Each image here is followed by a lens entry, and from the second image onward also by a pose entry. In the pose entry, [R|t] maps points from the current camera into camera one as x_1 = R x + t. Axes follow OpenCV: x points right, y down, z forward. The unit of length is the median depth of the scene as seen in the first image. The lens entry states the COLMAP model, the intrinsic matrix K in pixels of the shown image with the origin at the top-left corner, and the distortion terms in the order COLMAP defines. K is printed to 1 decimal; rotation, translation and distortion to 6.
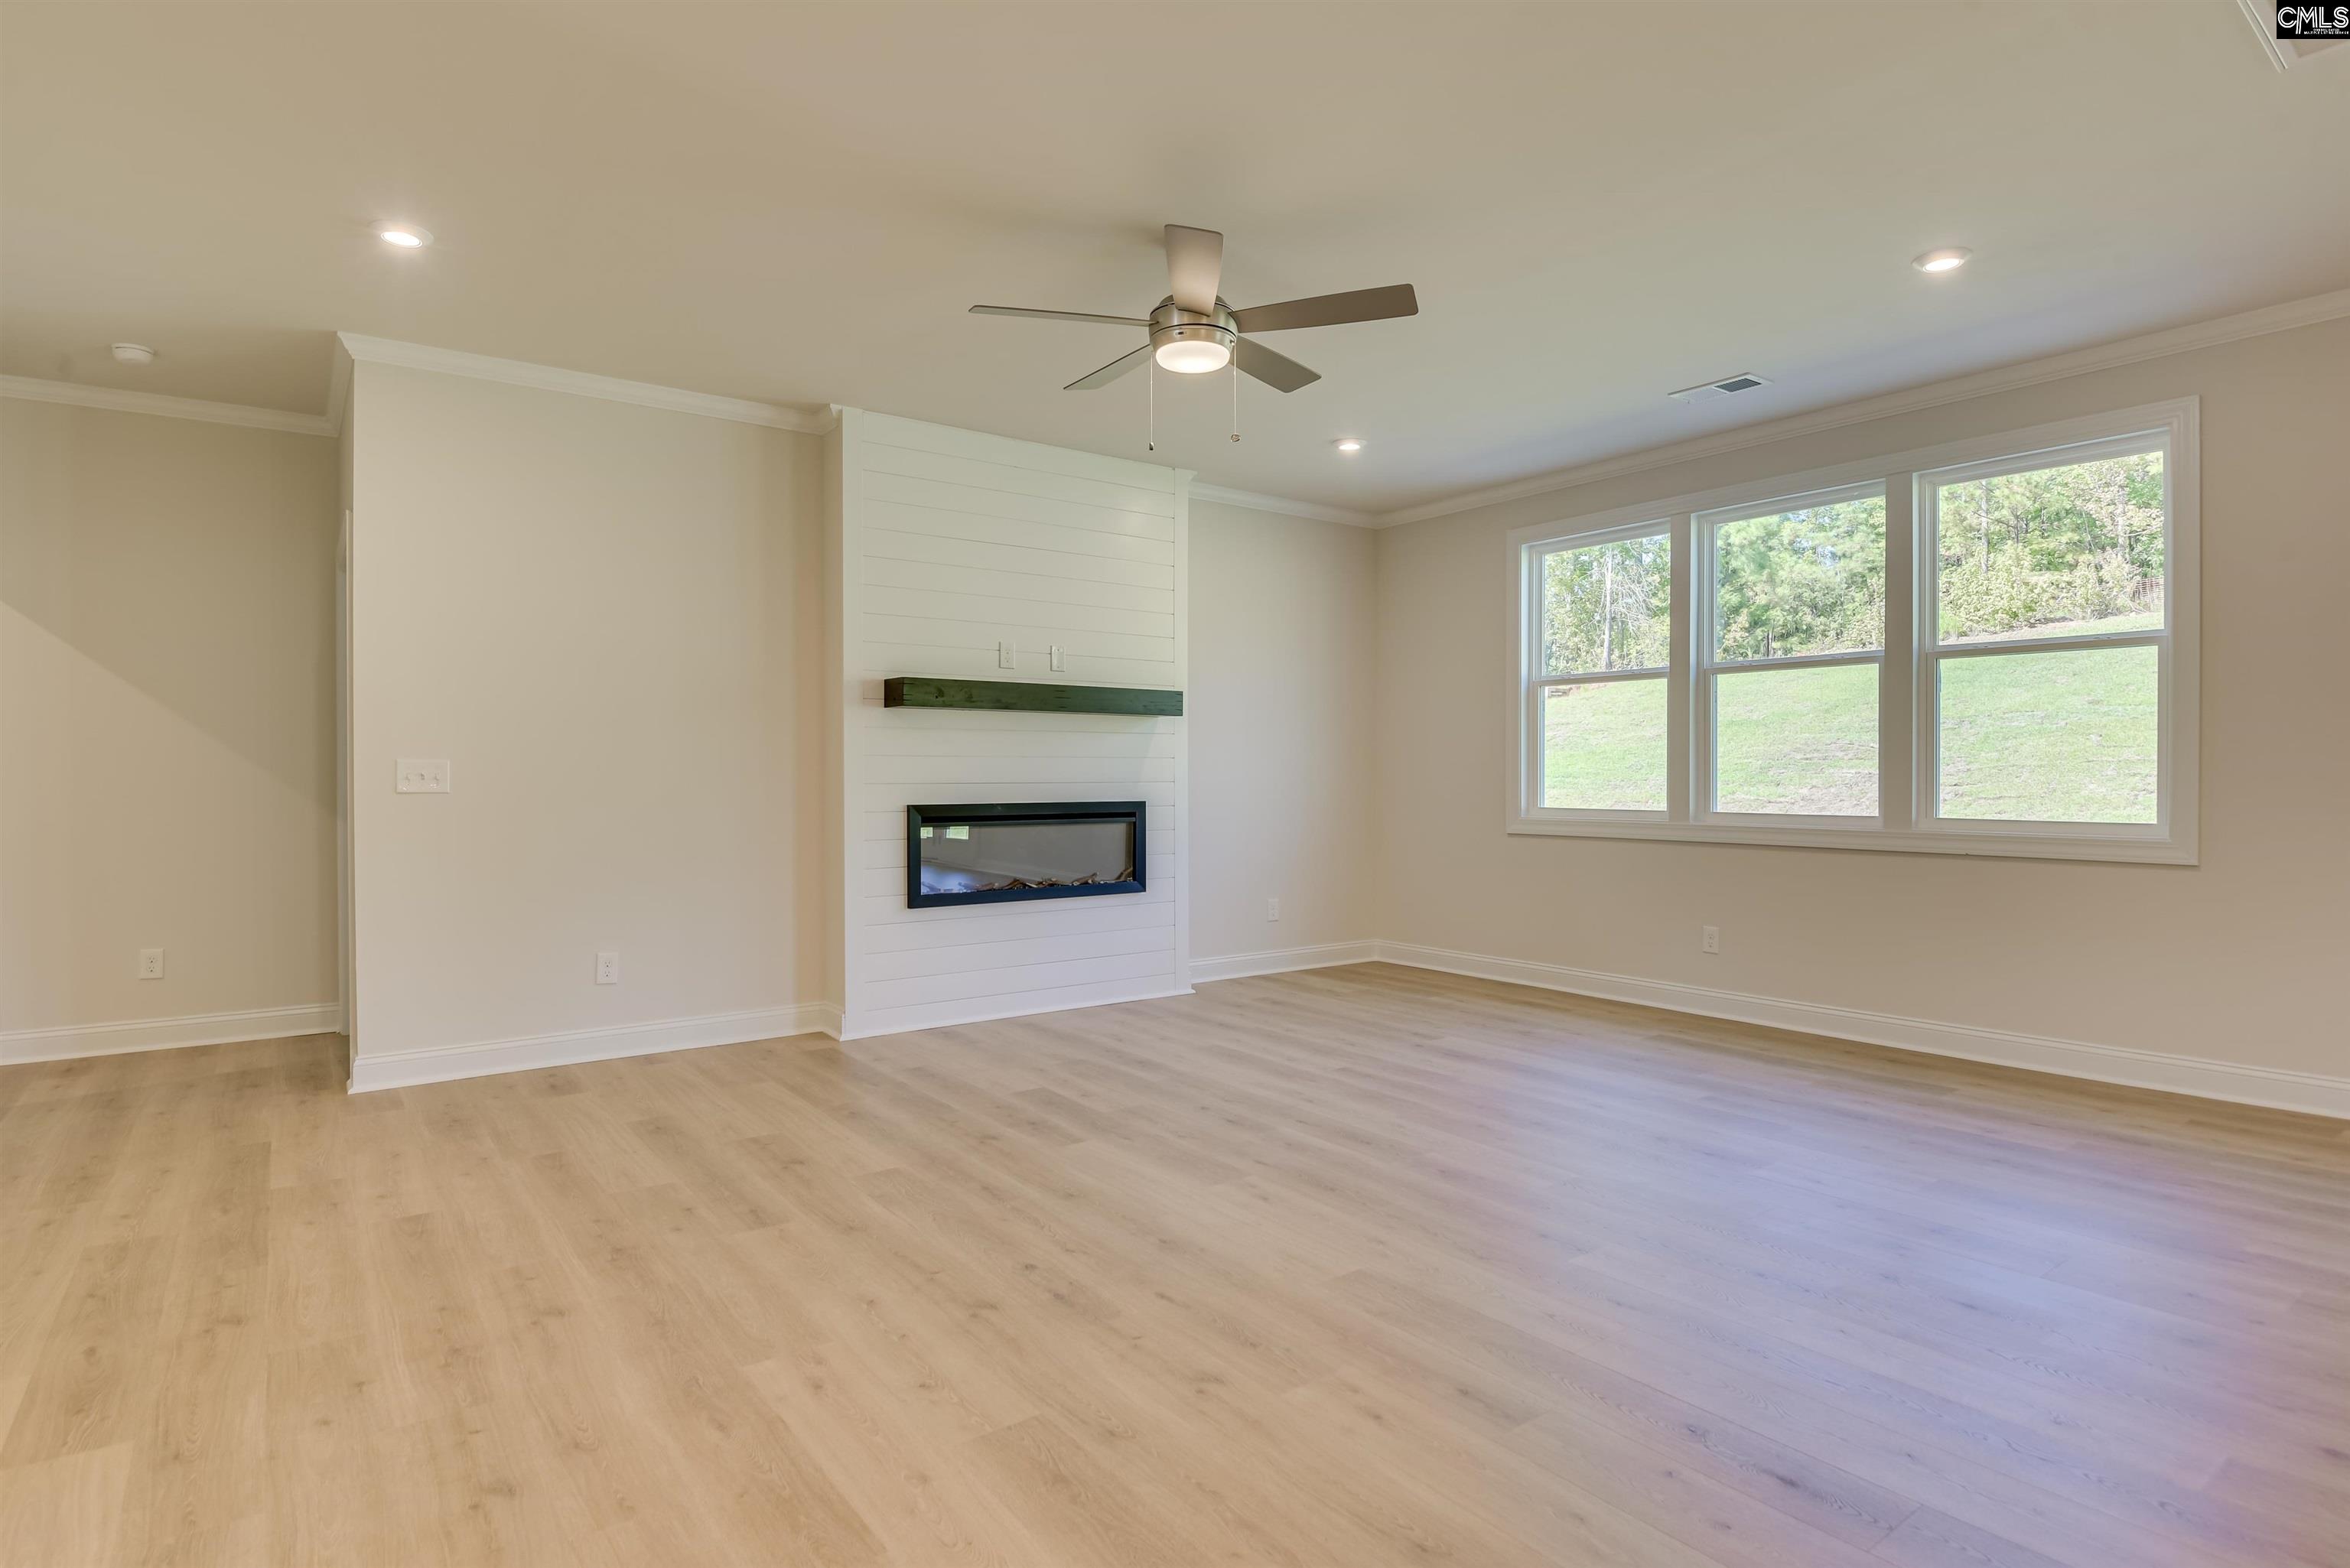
lens RADIAL K [[1243.8, 0, 1158.5], [0, 1243.8, 767.6], [0, 0, 1]] dist [0.004329, -0.008800]
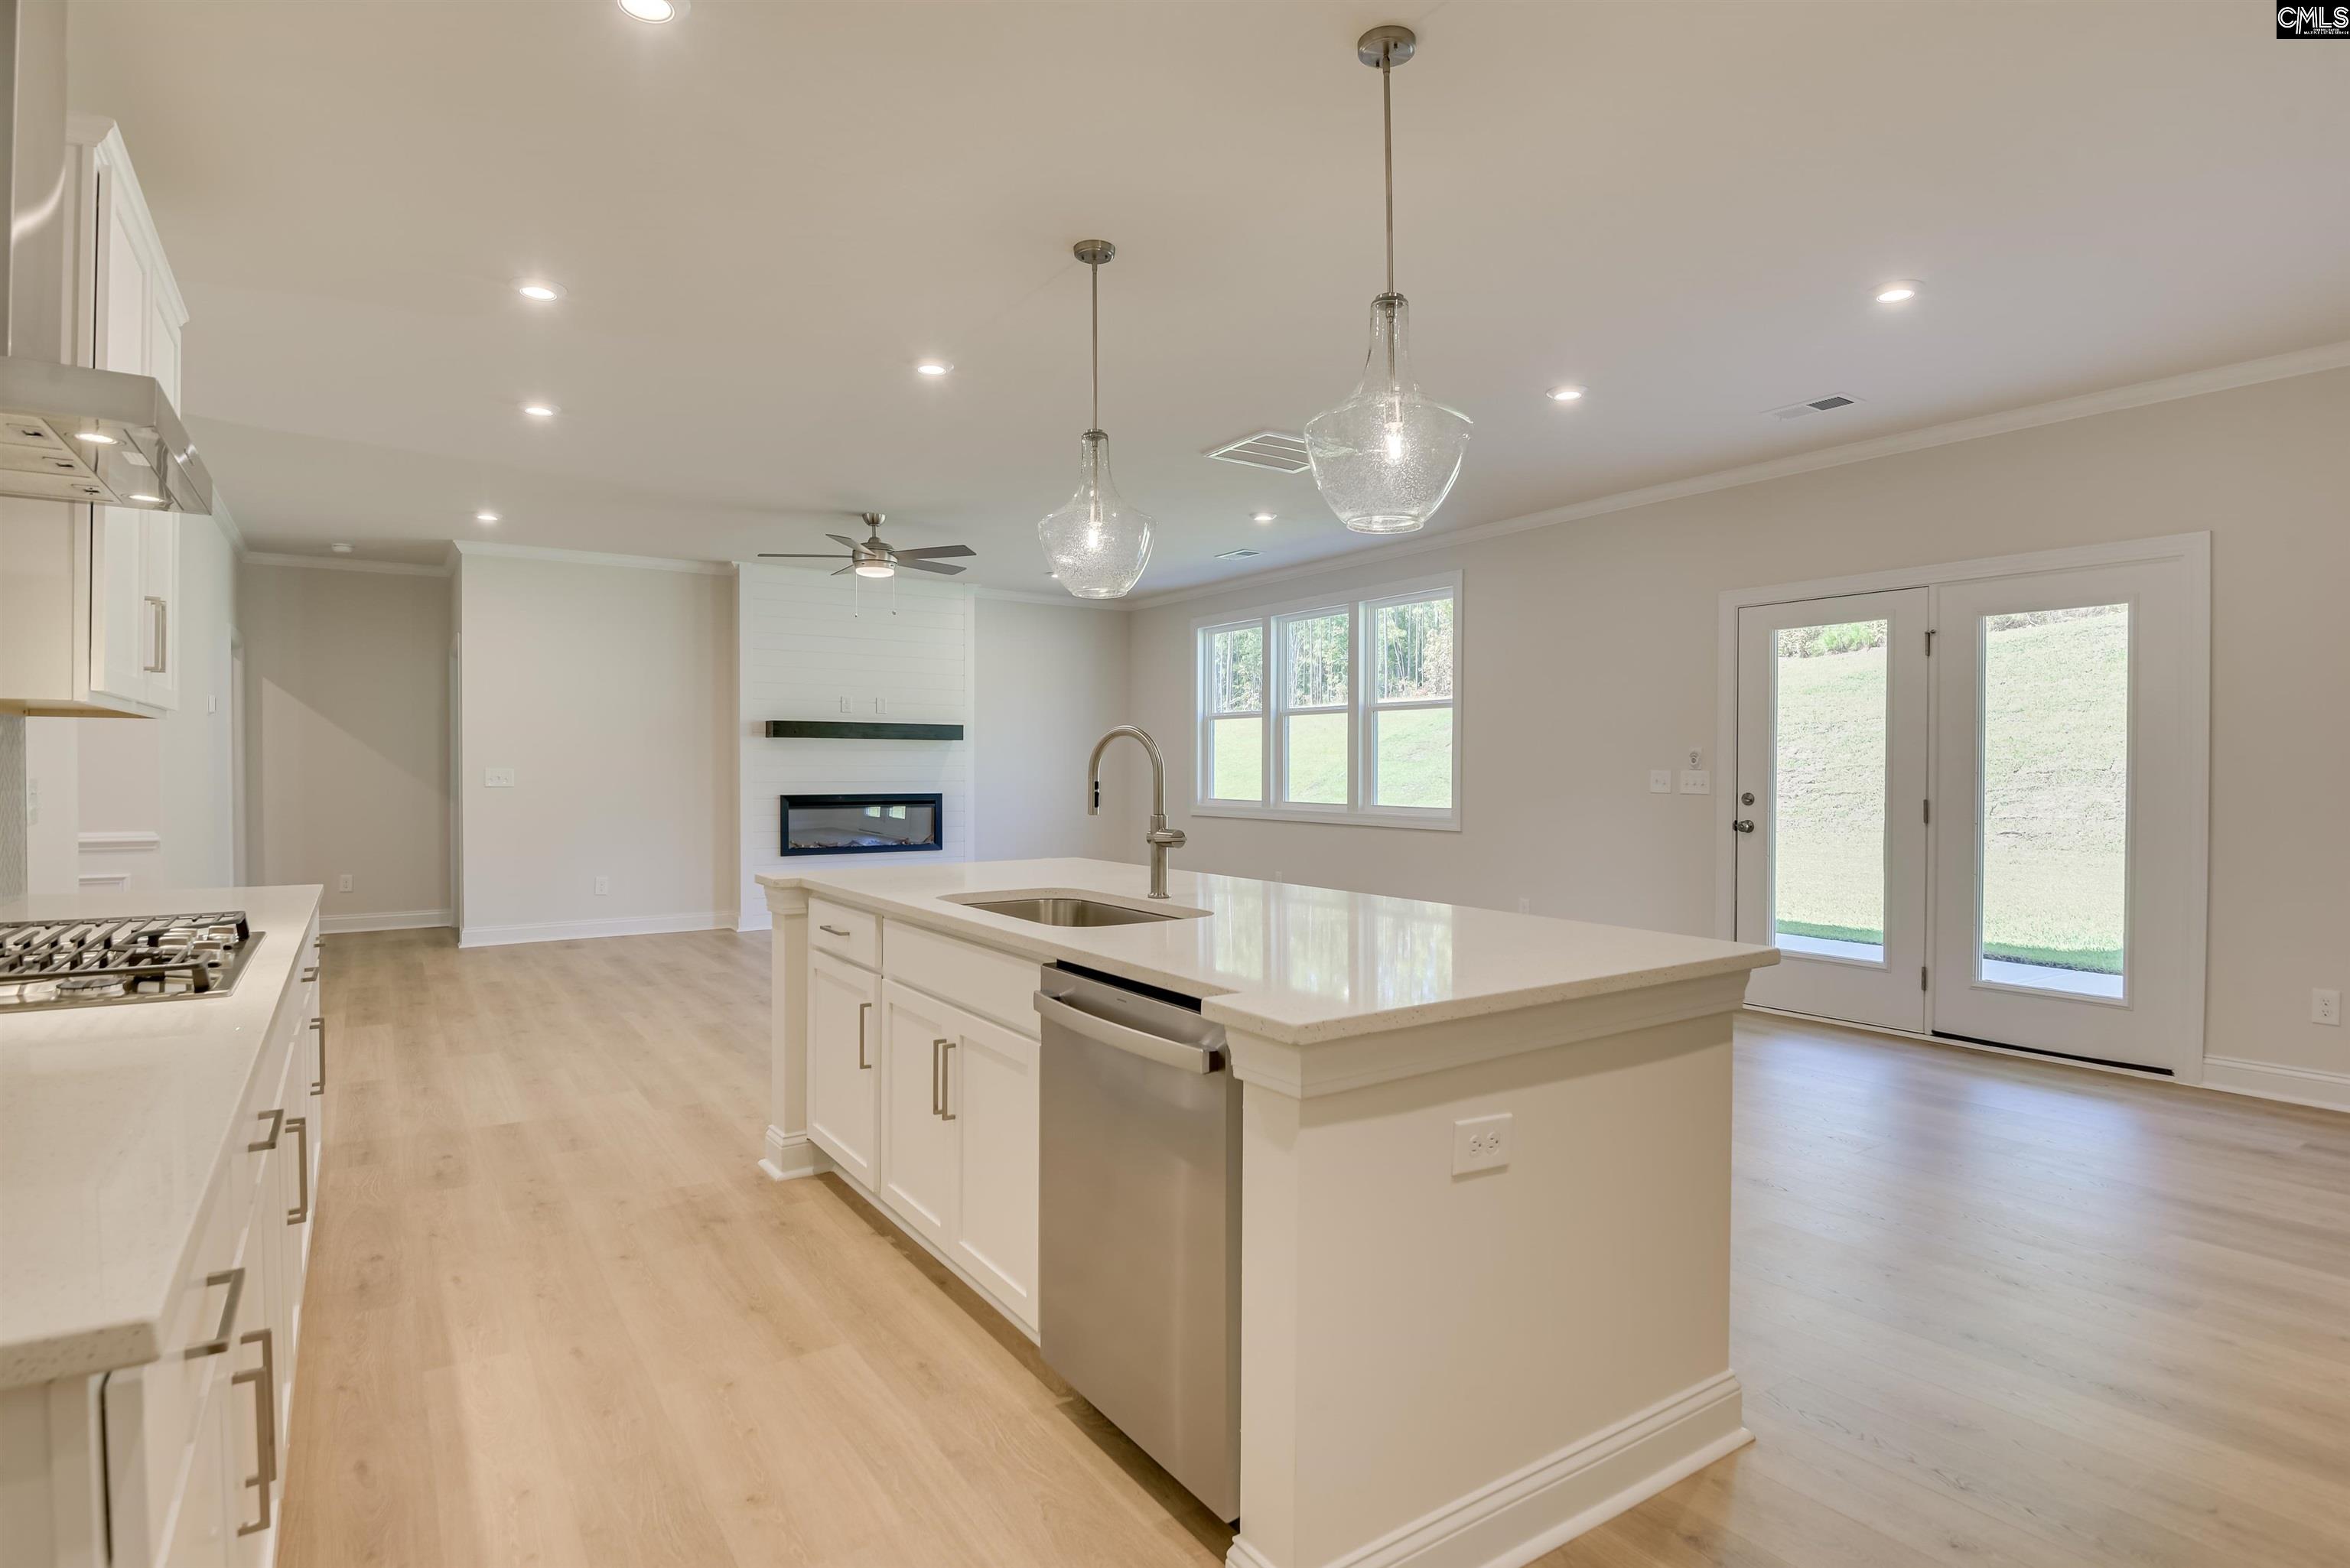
lens RADIAL K [[1189.4, 0, 1144.2], [0, 1189.4, 766.9], [0, 0, 1]] dist [-0.004785, -0.006917]
pose [[0.999223, 0.002295, -0.039345, 0.431936], [-0.002195, 0.999994, 0.002592, -0.016138], [0.039350, -0.002504, 0.999222, -0.717706]]
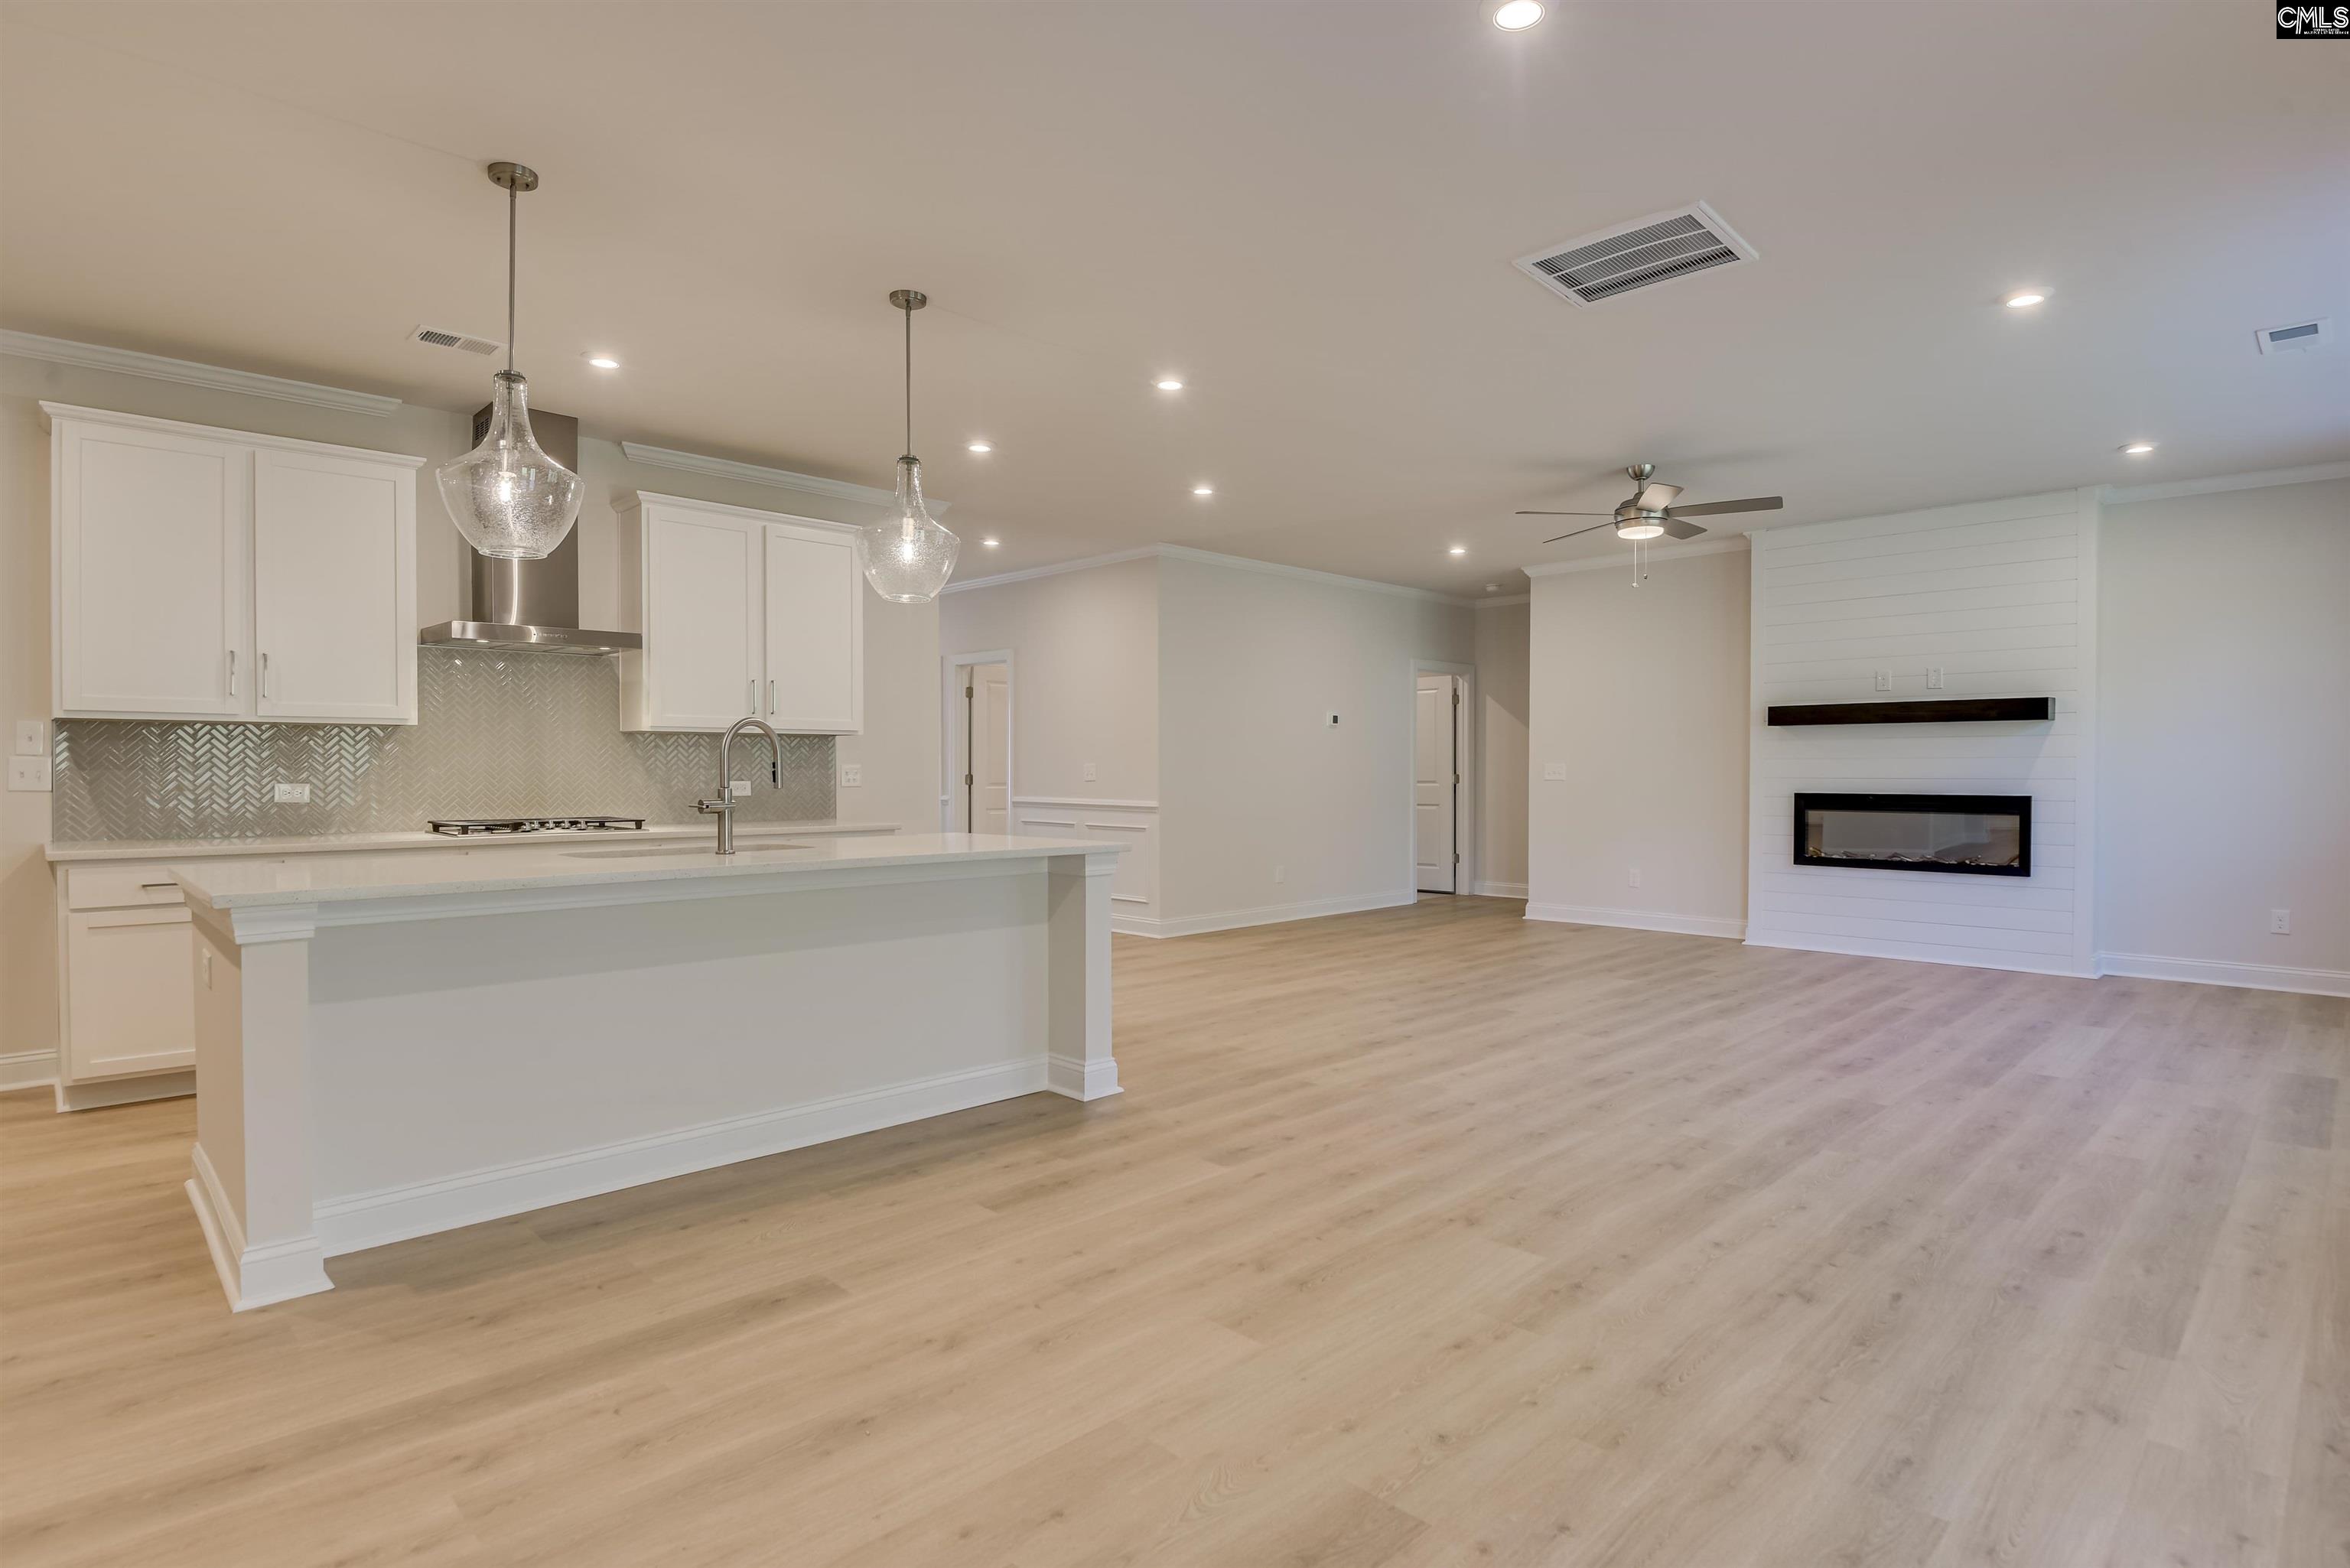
lens RADIAL K [[1189.4, 0, 1229.6], [0, 1189.4, 787.1], [0, 0, 1]] dist [-0.004785, -0.006917]
pose [[0.190078, 0.014351, -0.981664, 1.297389], [0.000858, 0.999890, 0.014784, 0.001131], [0.981769, -0.003653, 0.190045, 0.102634]]
